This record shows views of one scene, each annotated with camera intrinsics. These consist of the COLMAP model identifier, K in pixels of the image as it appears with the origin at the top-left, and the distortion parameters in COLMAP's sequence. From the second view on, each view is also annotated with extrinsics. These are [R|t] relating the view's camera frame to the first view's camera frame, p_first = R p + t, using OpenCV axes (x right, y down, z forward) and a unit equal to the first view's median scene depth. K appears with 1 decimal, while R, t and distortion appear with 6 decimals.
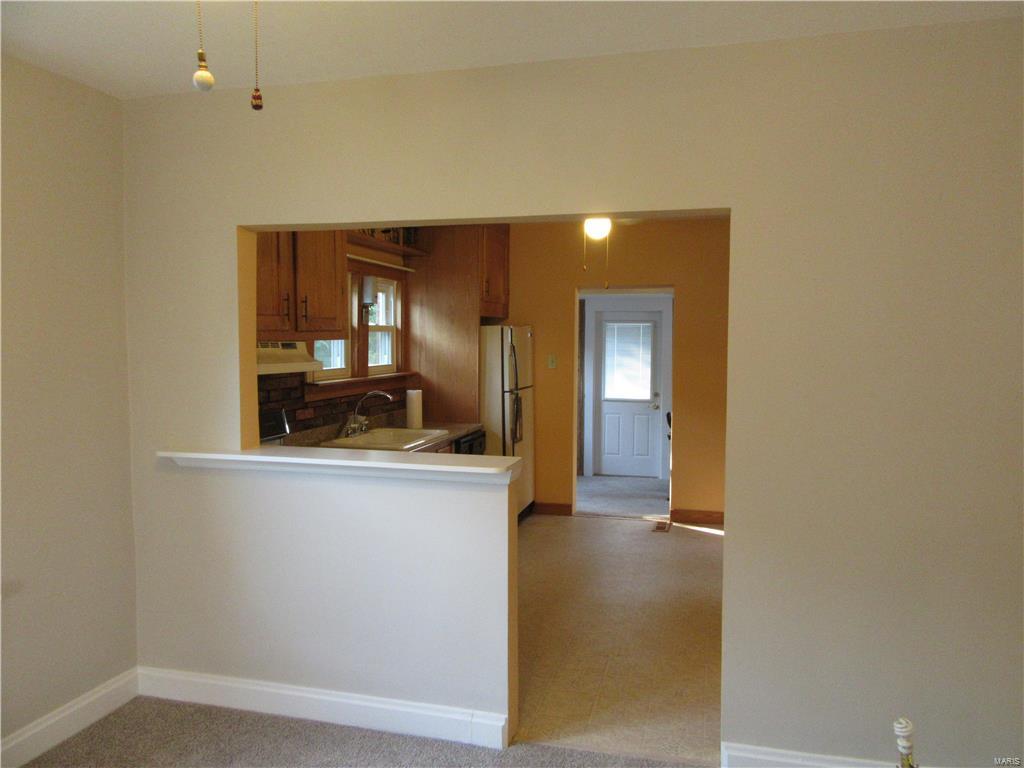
lens RADIAL K [[764.1, 0, 512.9], [0, 764.1, 385.2], [0, 0, 1]] dist [-0.006454, 0.013531]
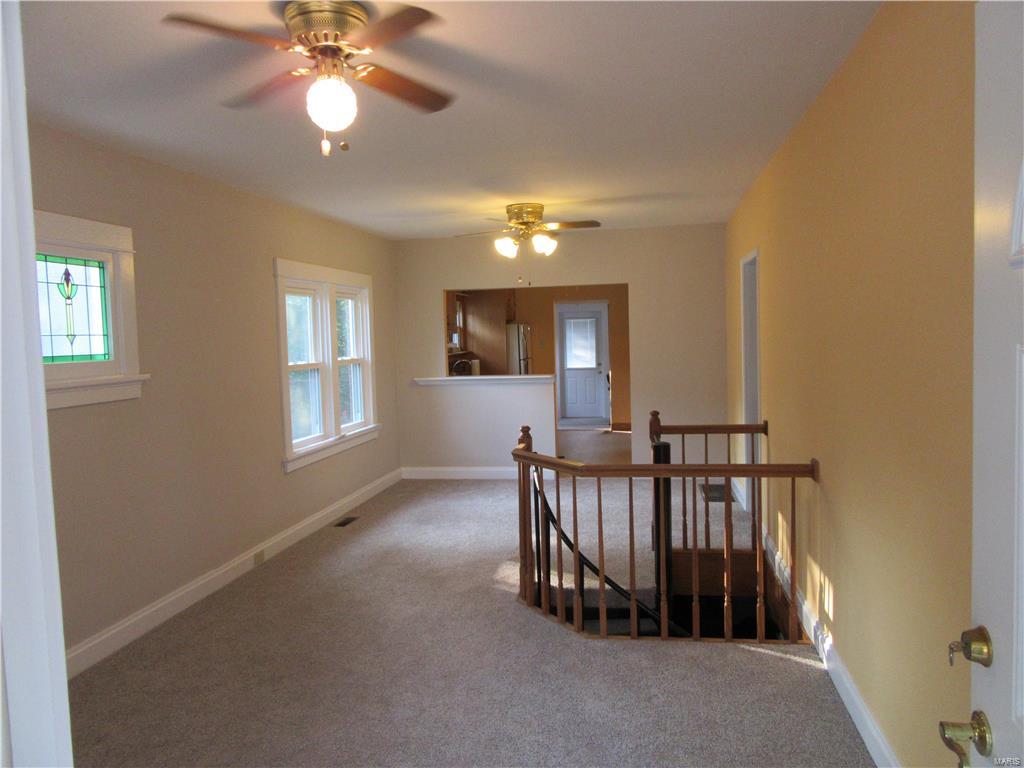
lens RADIAL K [[764.1, 0, 512.4], [0, 764.1, 380.8], [0, 0, 1]] dist [-0.006454, 0.013531]
pose [[0.996051, -0.038322, 0.080083, -0.180531], [0.038182, 0.999265, 0.003270, 0.052595], [-0.080150, -0.000200, 0.996783, -0.843563]]
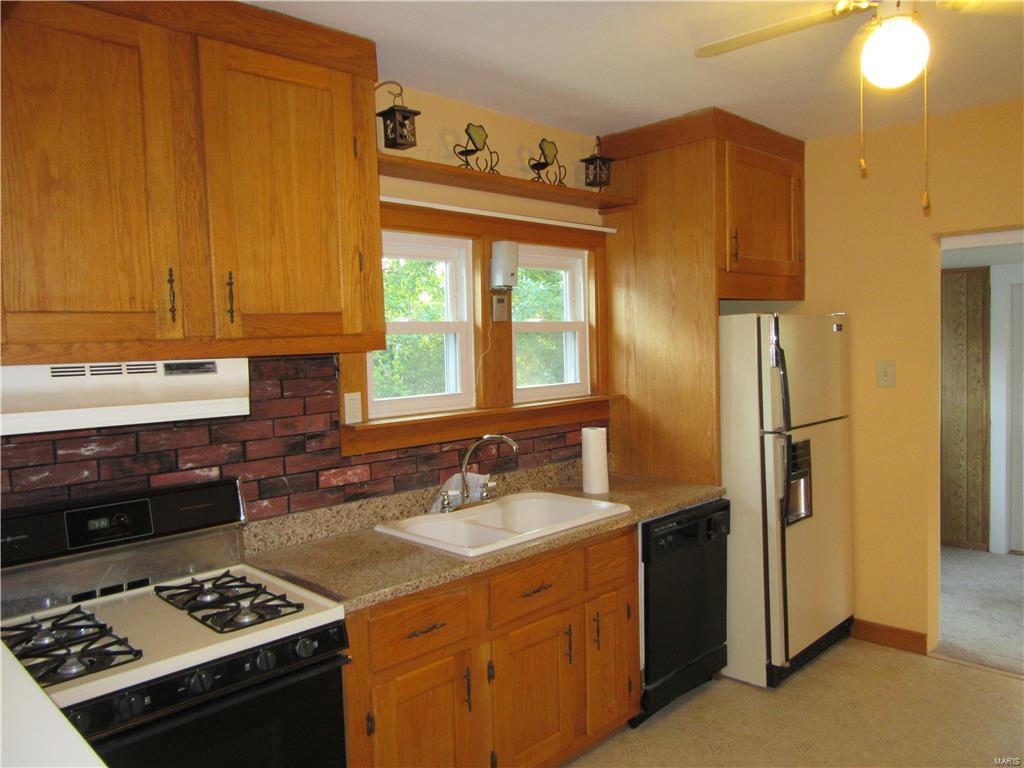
lens RADIAL K [[764.1, 0, 509.6], [0, 764.1, 387.3], [0, 0, 1]] dist [-0.006454, 0.013531]
pose [[0.863684, 0.001624, -0.504030, 0.108305], [0.000166, 0.999994, 0.003508, -0.026213], [0.504033, -0.003113, 0.863679, 0.428351]]
